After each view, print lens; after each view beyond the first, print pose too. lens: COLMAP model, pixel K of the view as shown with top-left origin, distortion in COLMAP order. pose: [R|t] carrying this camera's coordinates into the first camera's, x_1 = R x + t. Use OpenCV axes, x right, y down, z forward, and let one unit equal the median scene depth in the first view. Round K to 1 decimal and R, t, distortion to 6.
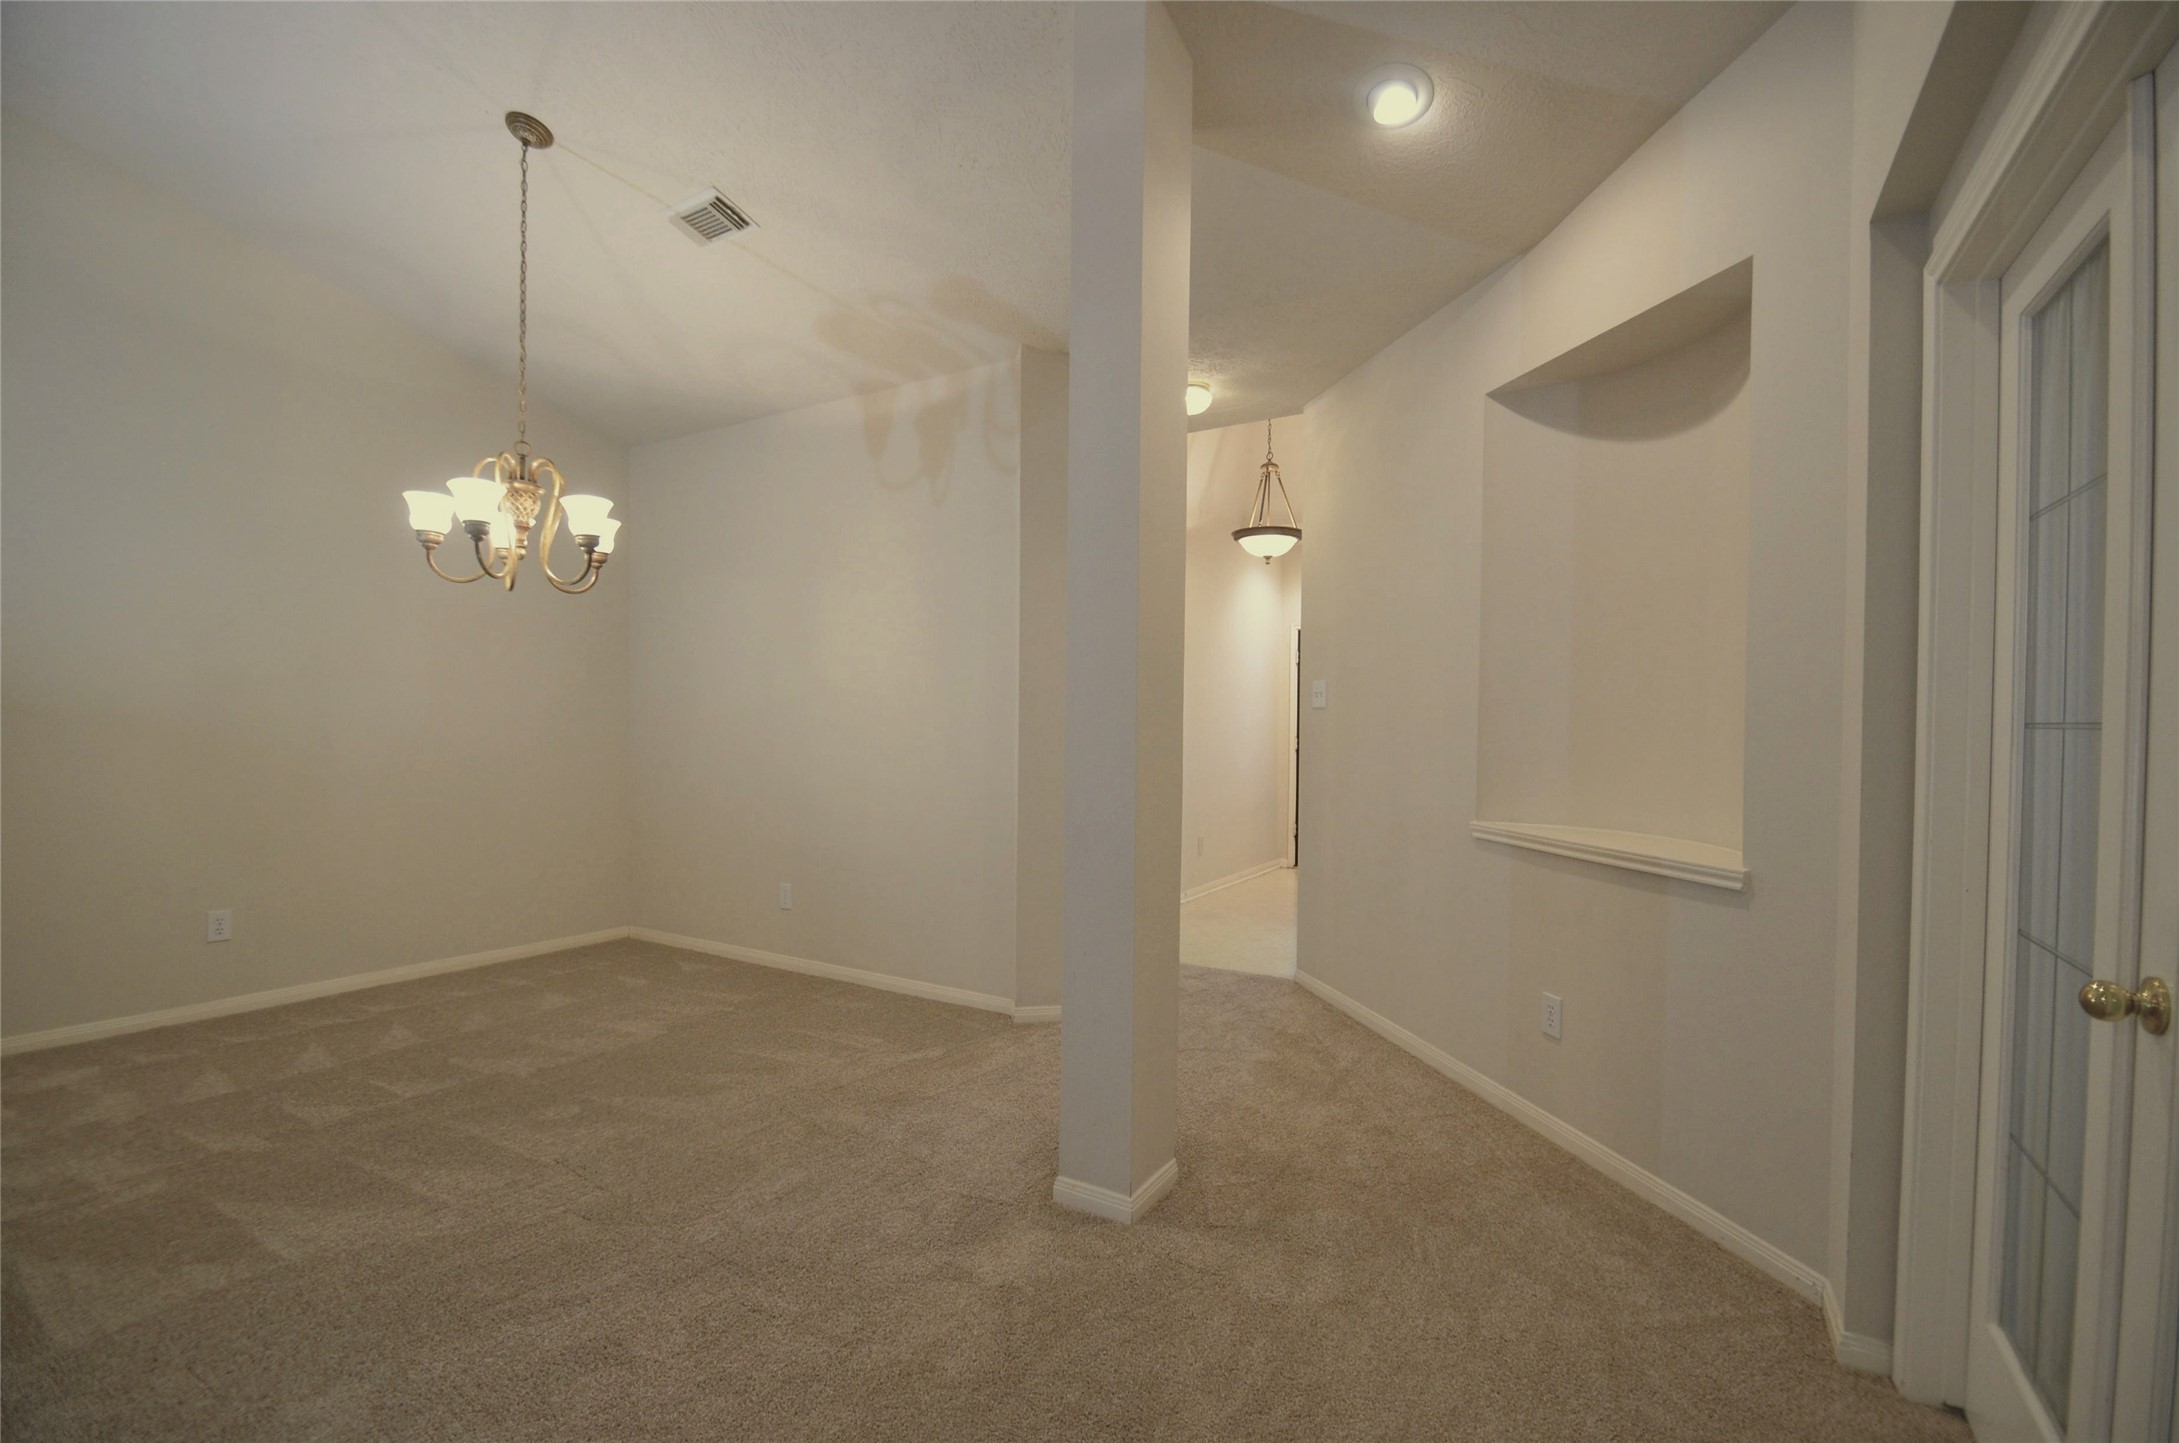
lens RADIAL K [[961.2, 0, 1110.8], [0, 961.2, 719.9], [0, 0, 1]] dist [-0.004193, -0.007419]
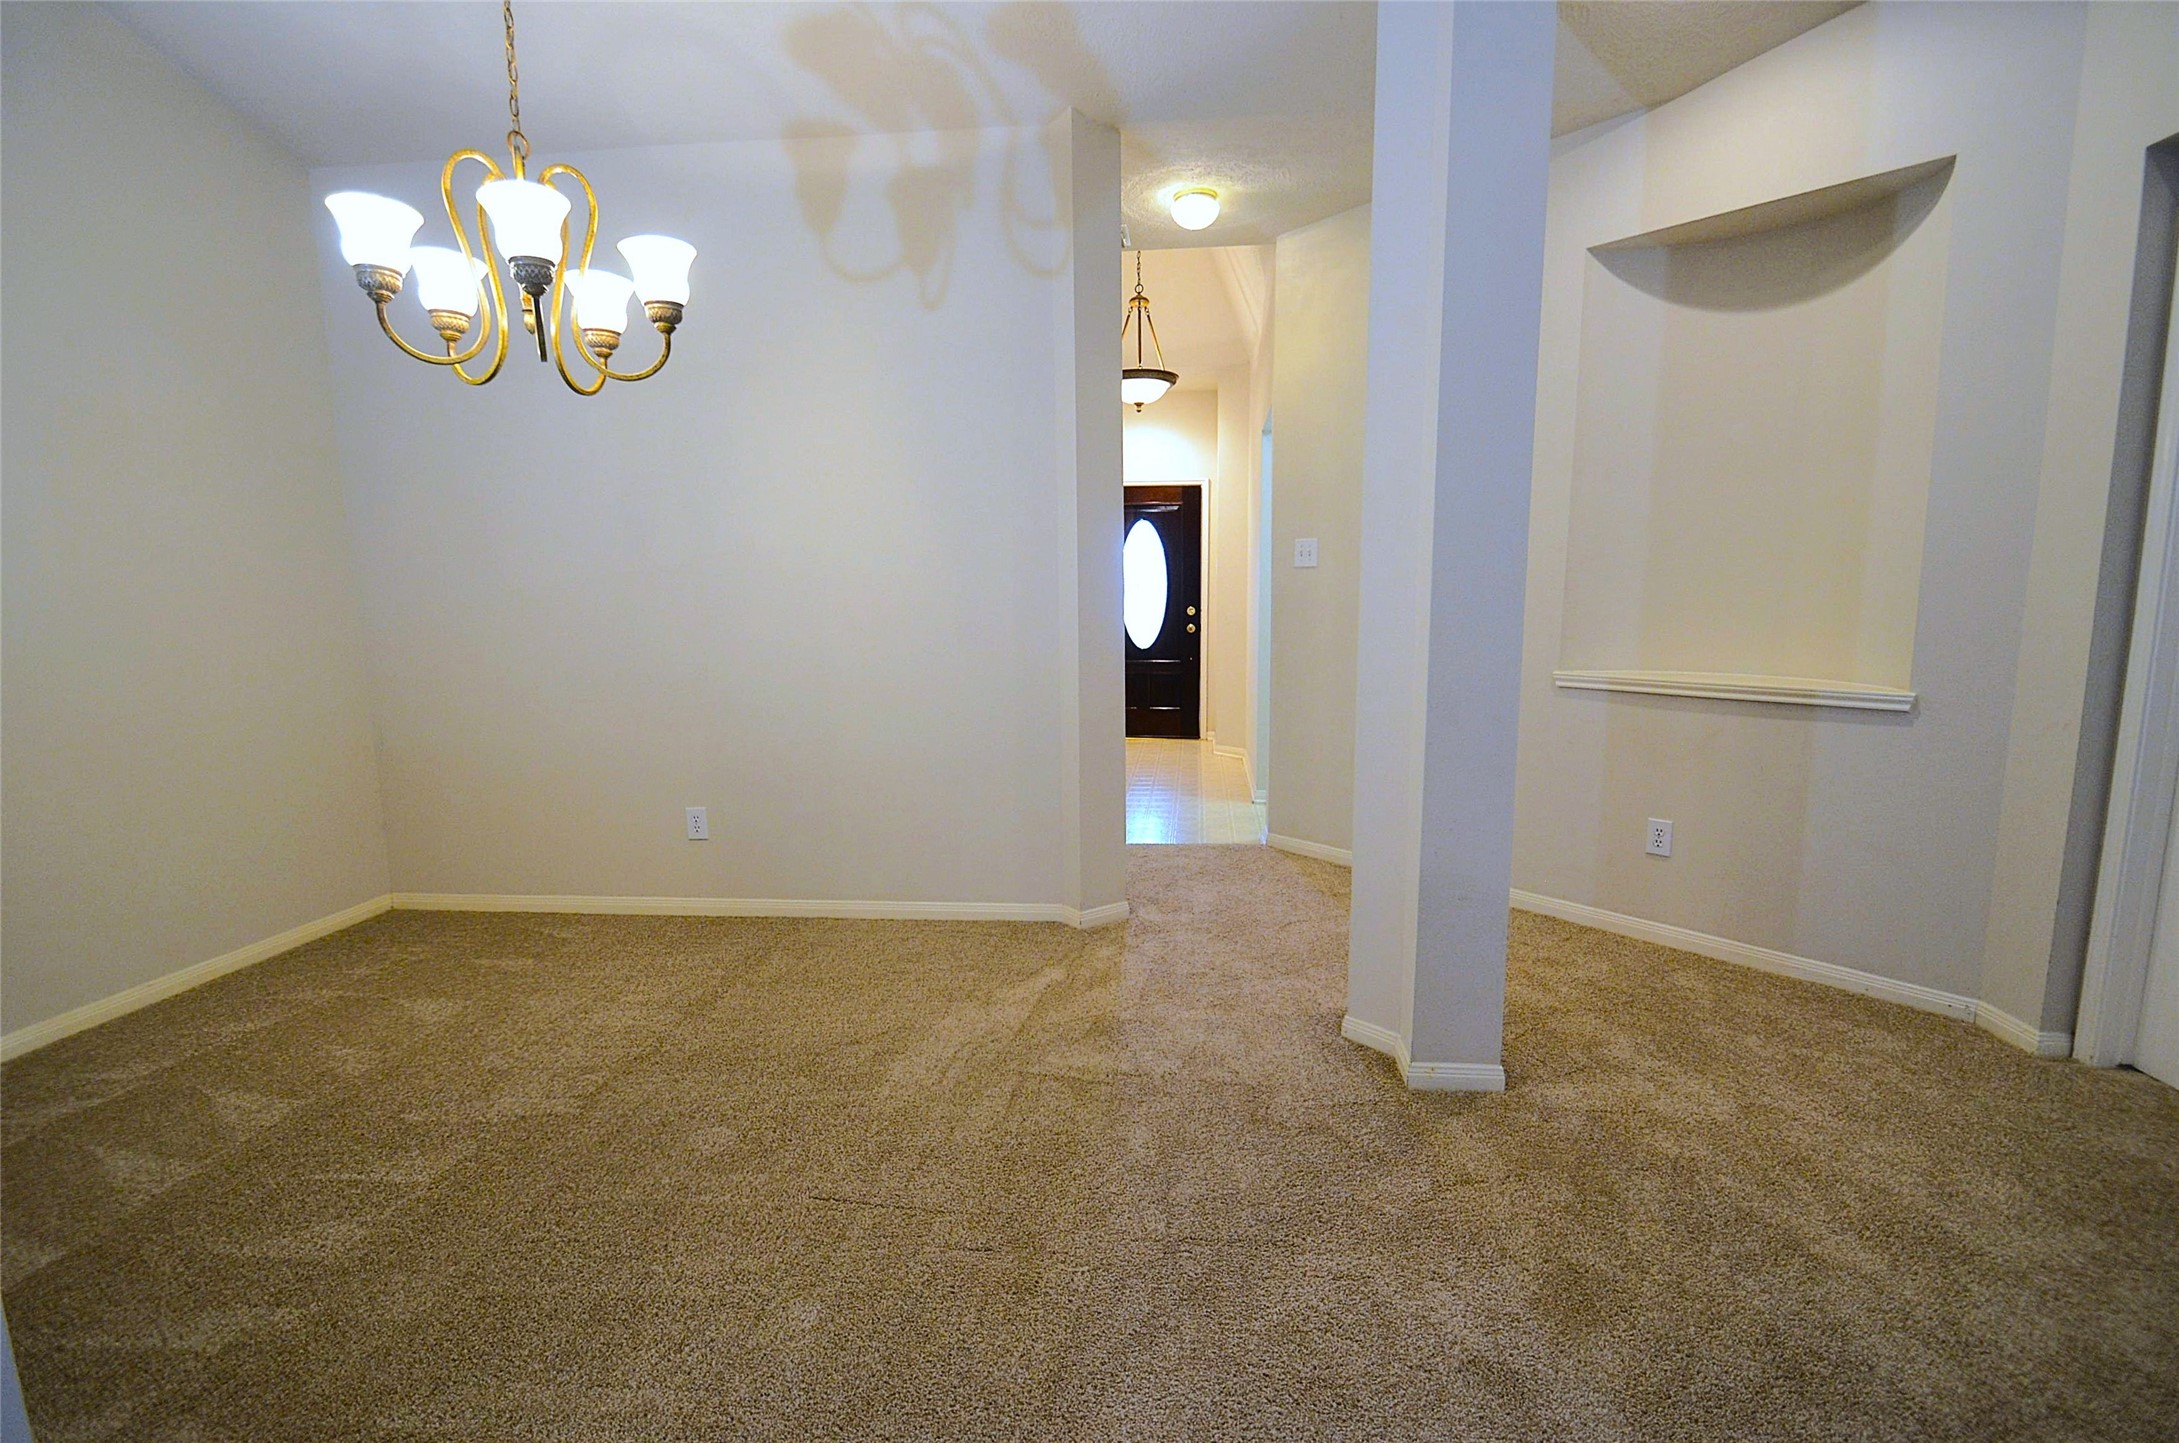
lens RADIAL K [[1010.9, 0, 1107.5], [0, 1010.9, 732.8], [0, 0, 1]] dist [-0.013743, -0.002534]
pose [[0.900207, -0.080013, 0.428049, -0.539552], [0.018636, 0.989153, 0.145704, 0.000978], [-0.435064, -0.123186, 0.891933, 0.209697]]
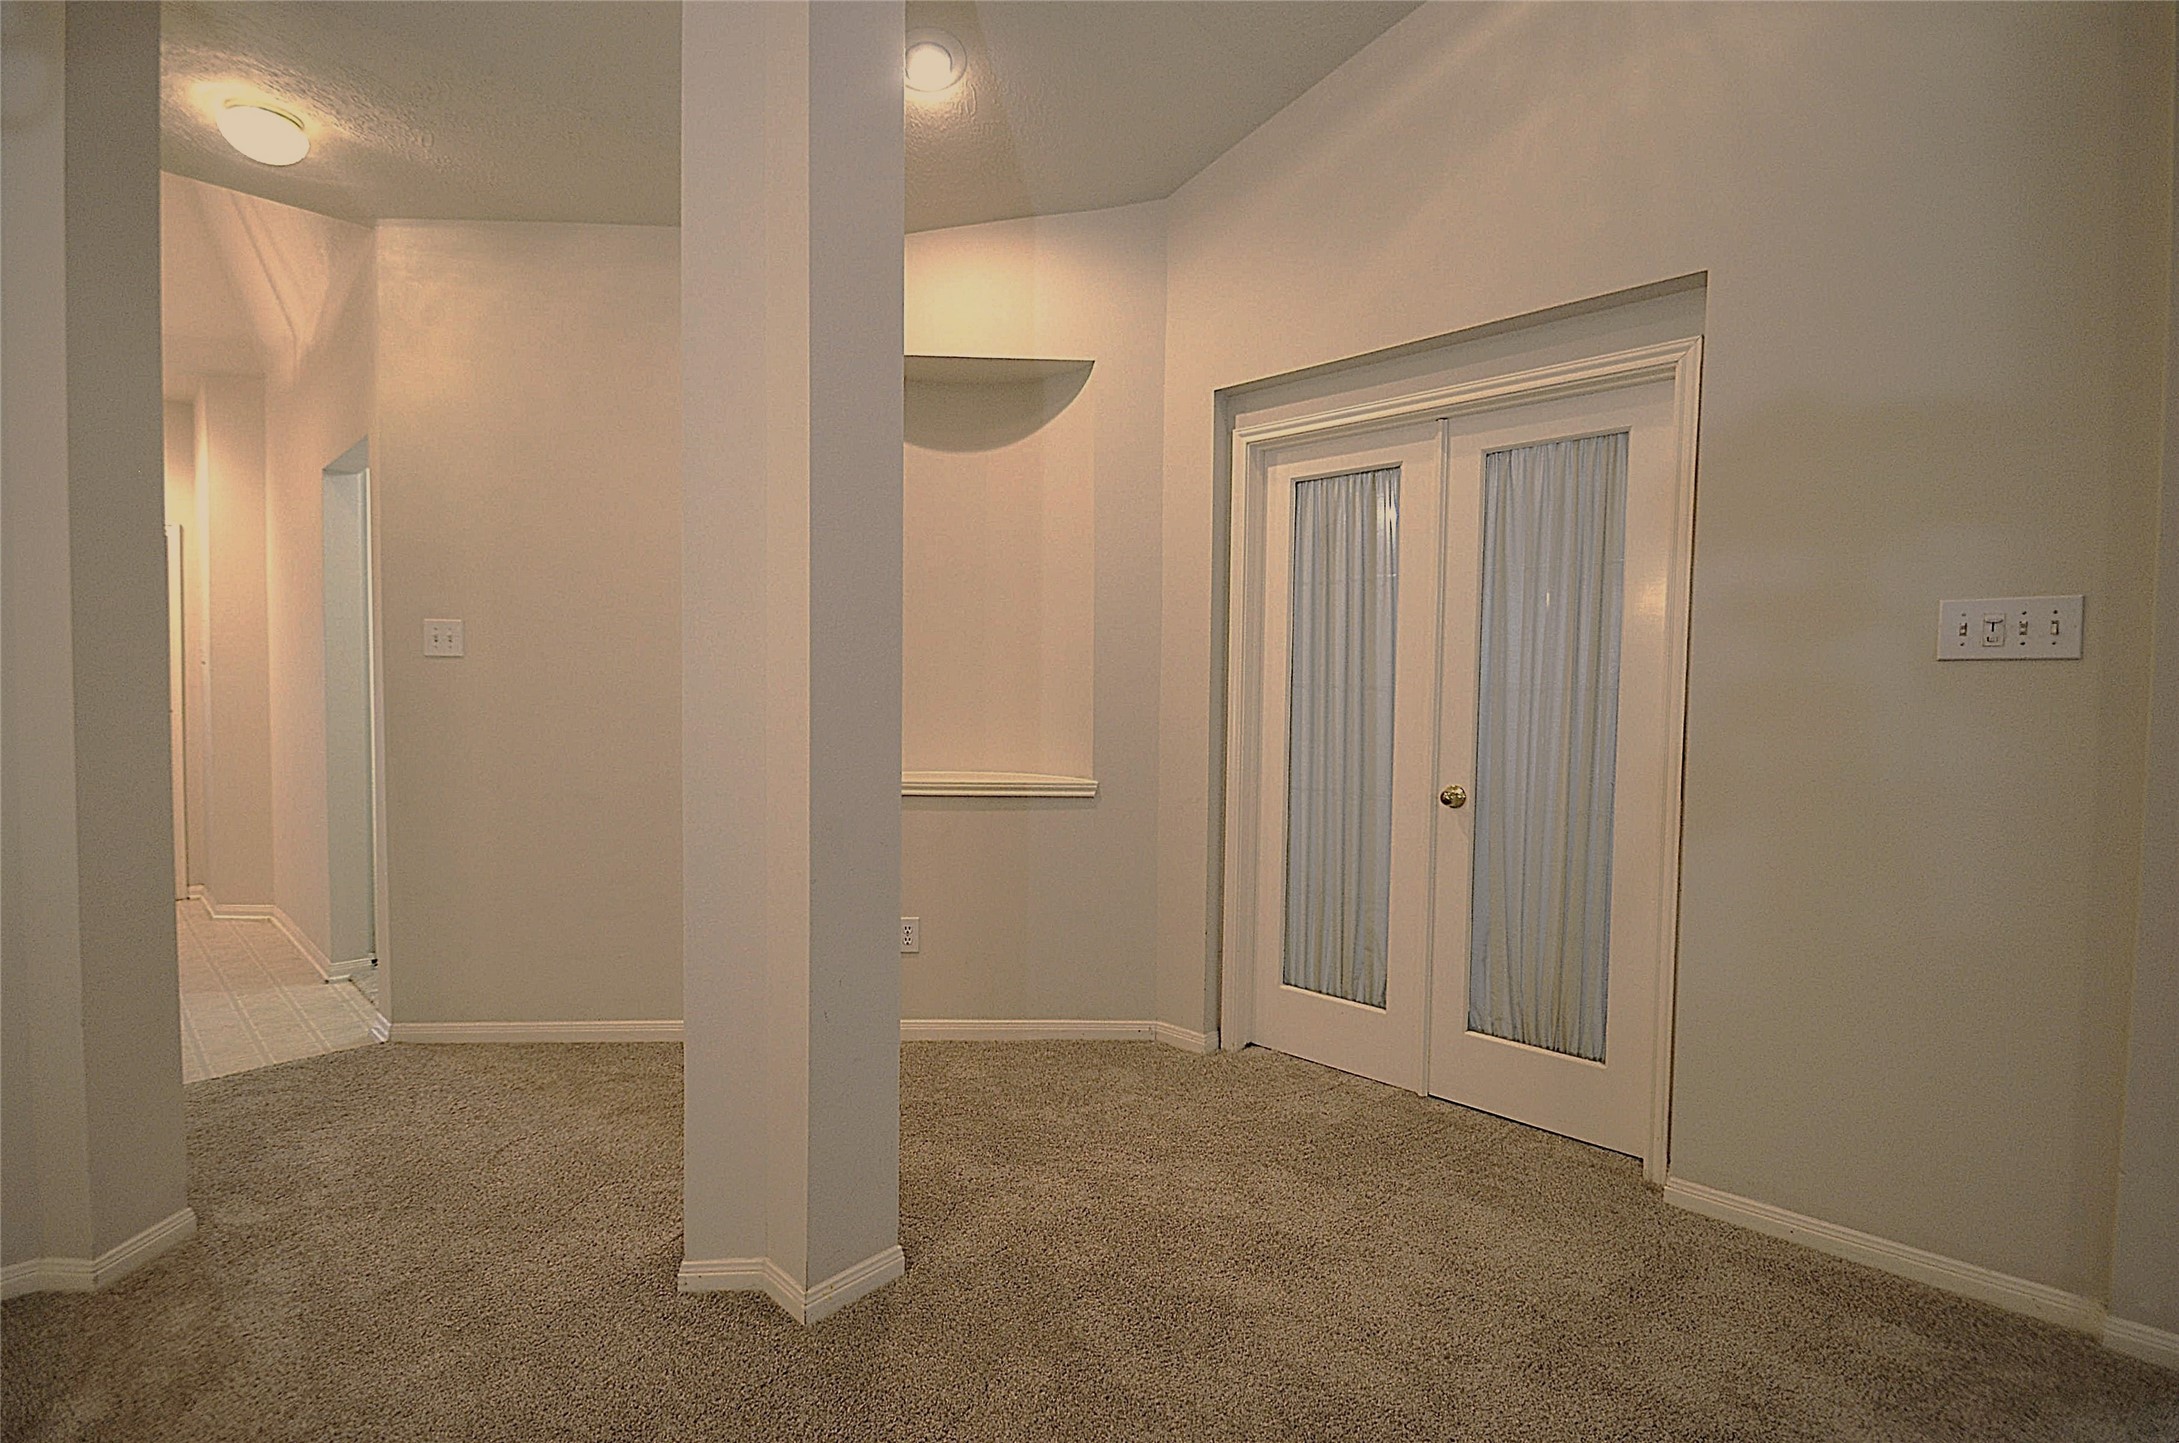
lens RADIAL K [[961.2, 0, 1094.8], [0, 961.2, 727.1], [0, 0, 1]] dist [-0.004193, -0.007419]
pose [[0.190287, -0.041371, 0.980856, -0.534035], [-0.010487, 0.998969, 0.044169, 0.005153], [-0.981673, -0.018691, 0.189657, 0.488105]]
